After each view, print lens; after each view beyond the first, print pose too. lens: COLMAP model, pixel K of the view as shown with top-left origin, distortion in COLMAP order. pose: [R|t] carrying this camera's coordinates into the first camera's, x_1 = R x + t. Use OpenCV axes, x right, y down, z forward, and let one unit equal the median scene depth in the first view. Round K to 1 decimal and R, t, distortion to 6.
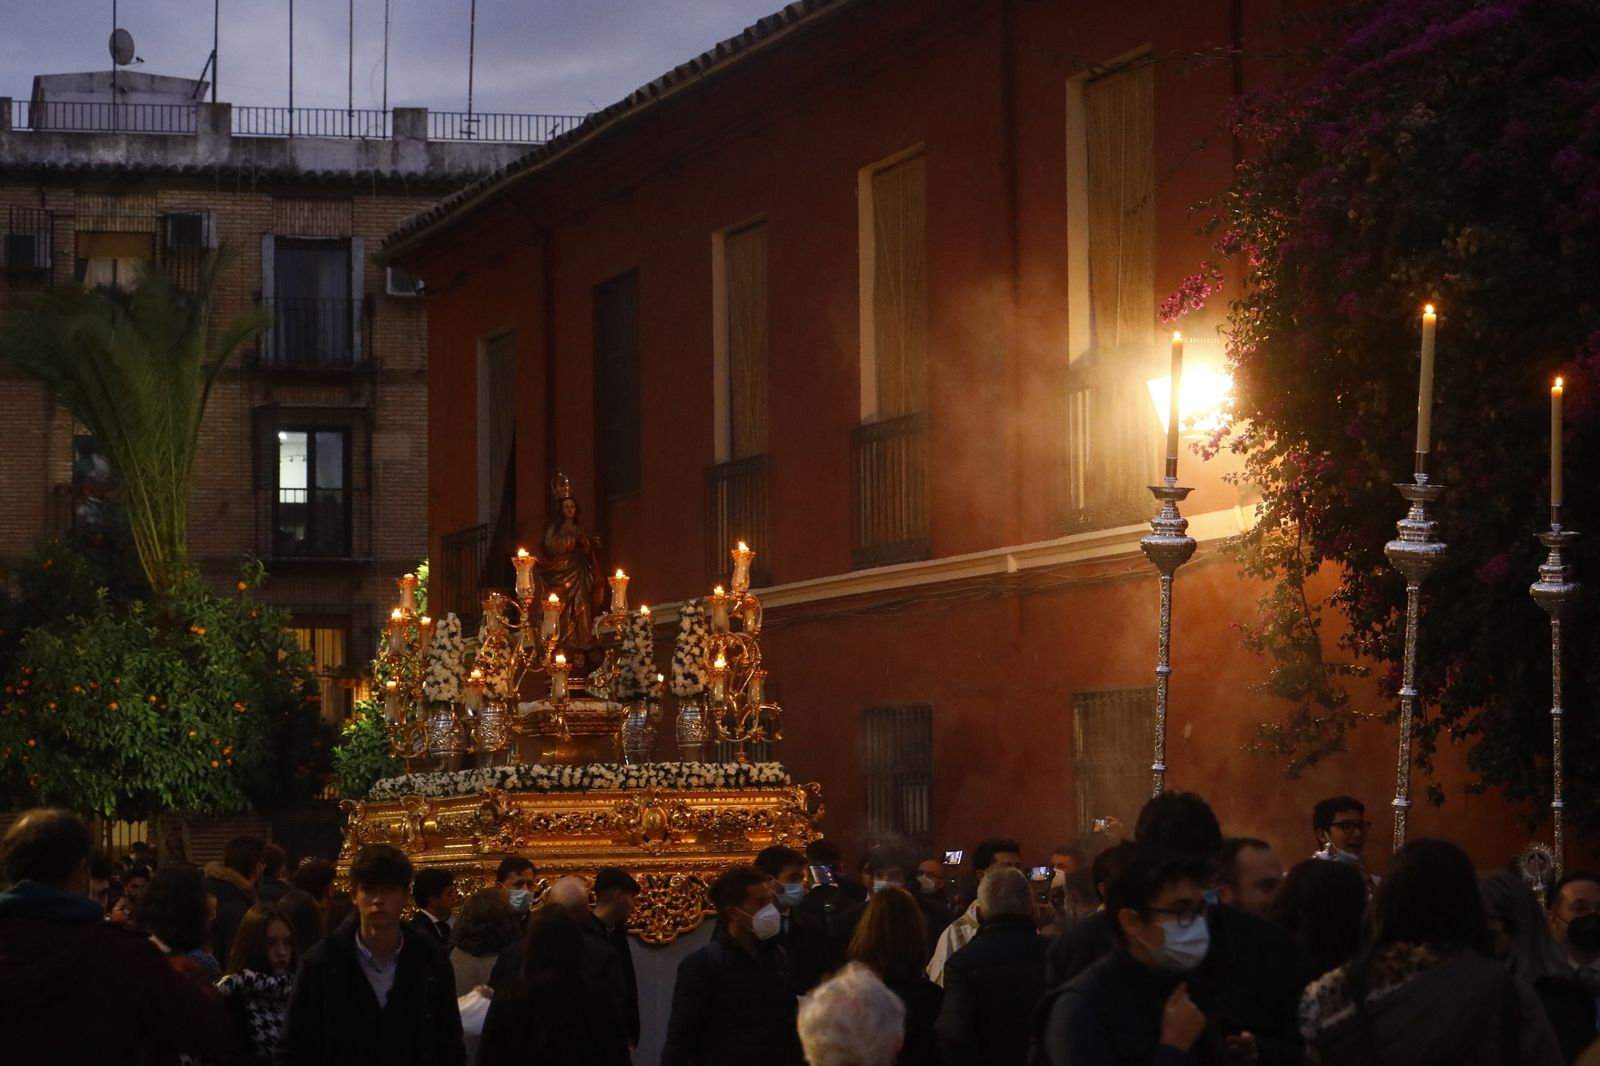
lens RADIAL K [[5254.7, 0, 800.0], [0, 5254.7, 533.0], [0, 0, 1]] dist [0.270601, 1.477882]
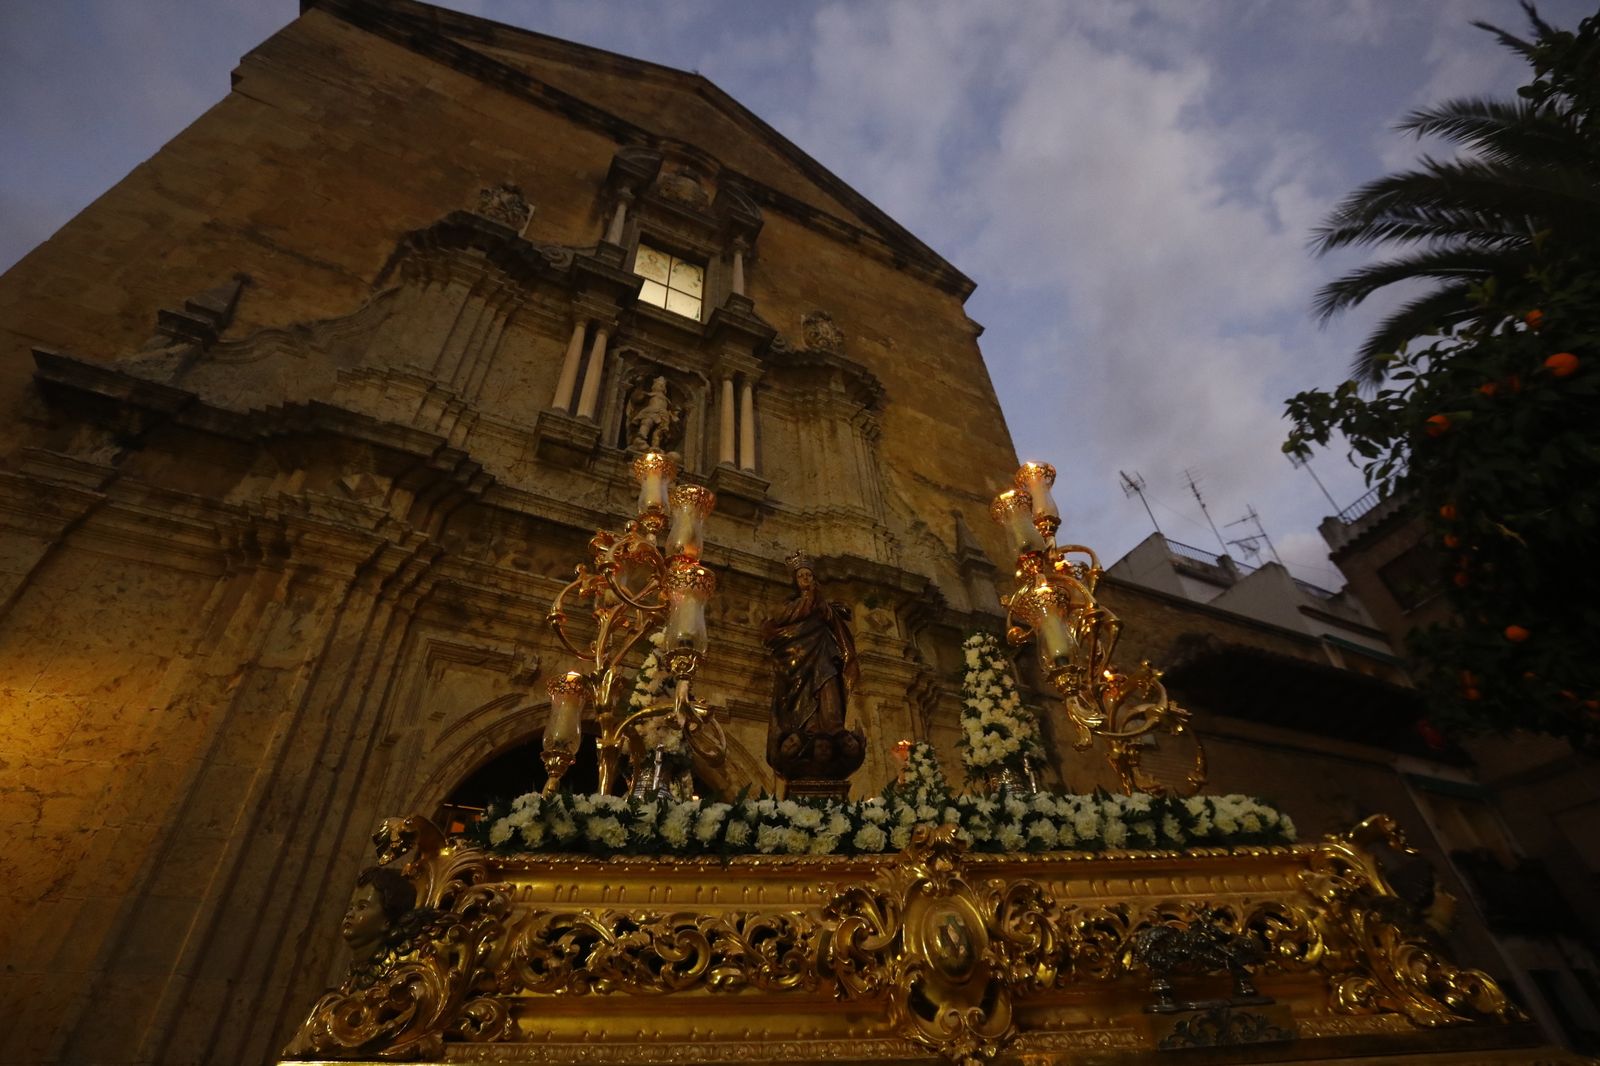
lens RADIAL K [[737.6, 0, 790.9], [0, 737.6, 538.8], [0, 0, 1]] dist [-0.085645, 0.037577]
pose [[0.964788, -0.177230, -0.194353, -0.023163], [0.027169, 0.802103, -0.596567, 0.058548], [0.261621, 0.570280, 0.778675, 0.916336]]
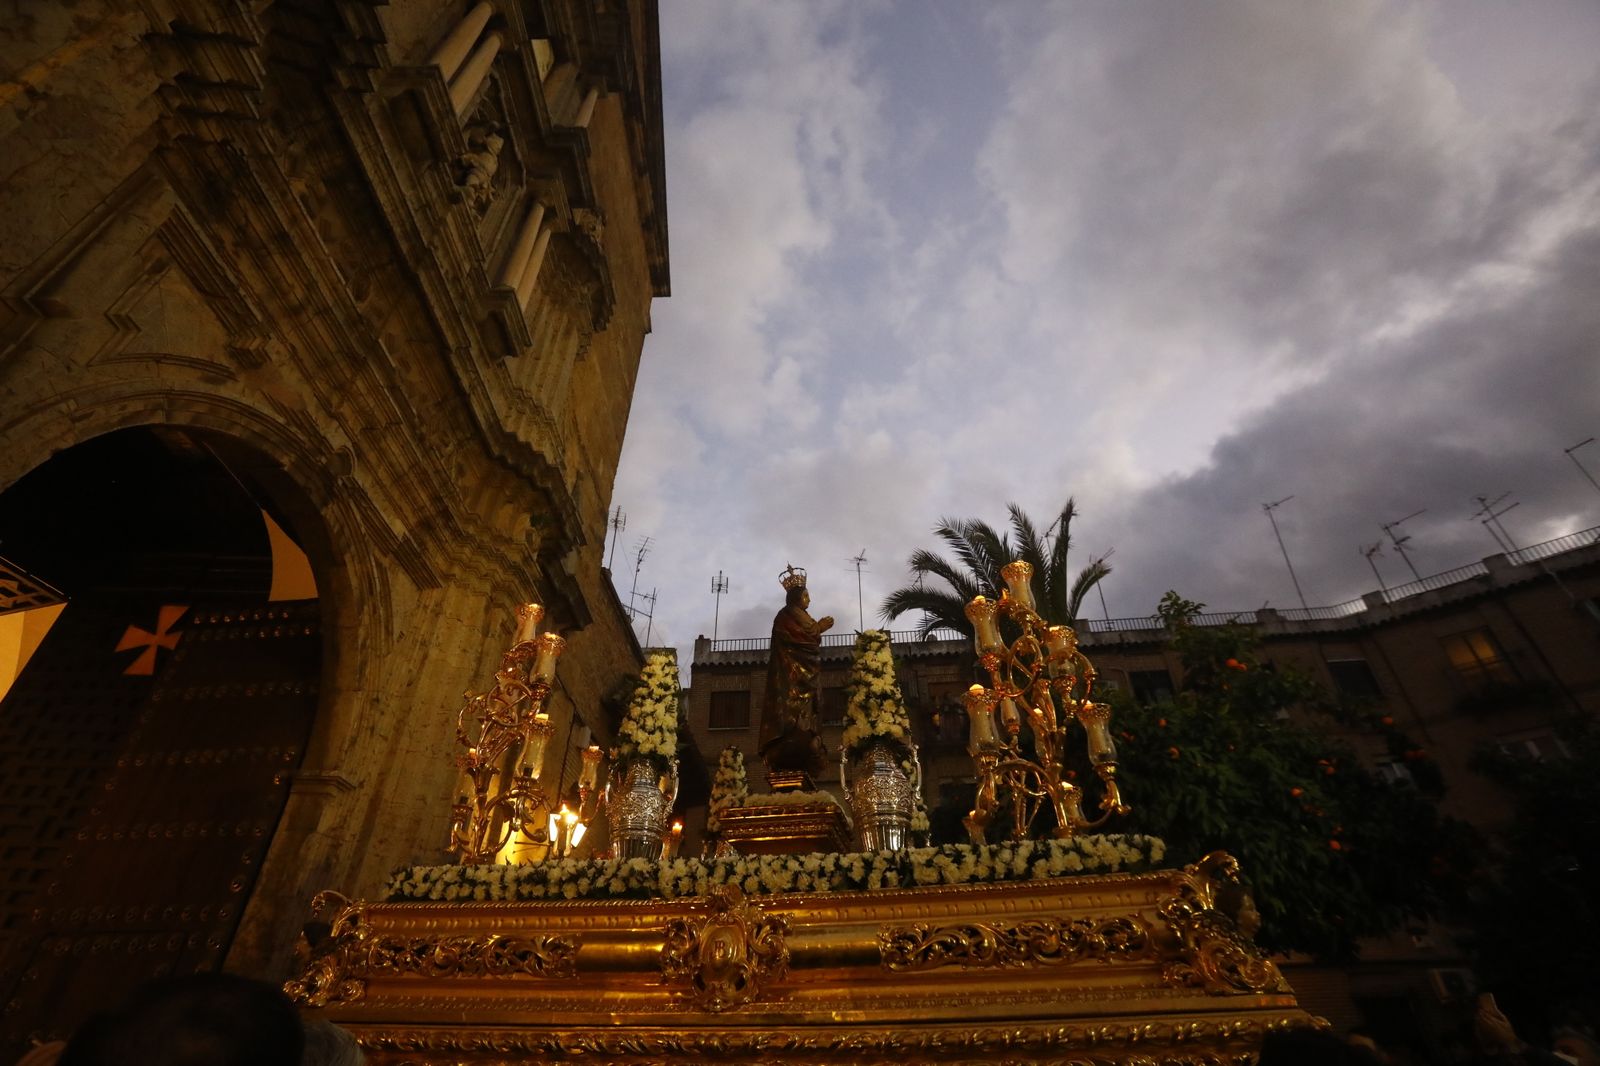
lens RADIAL K [[737.6, 0, 790.9], [0, 737.6, 538.8], [0, 0, 1]] dist [-0.085645, 0.037577]
pose [[0.668468, 0.472928, 0.574011, -0.049852], [-0.072640, 0.809615, -0.582449, 0.059691], [-0.740185, 0.347652, 0.575556, 0.921636]]
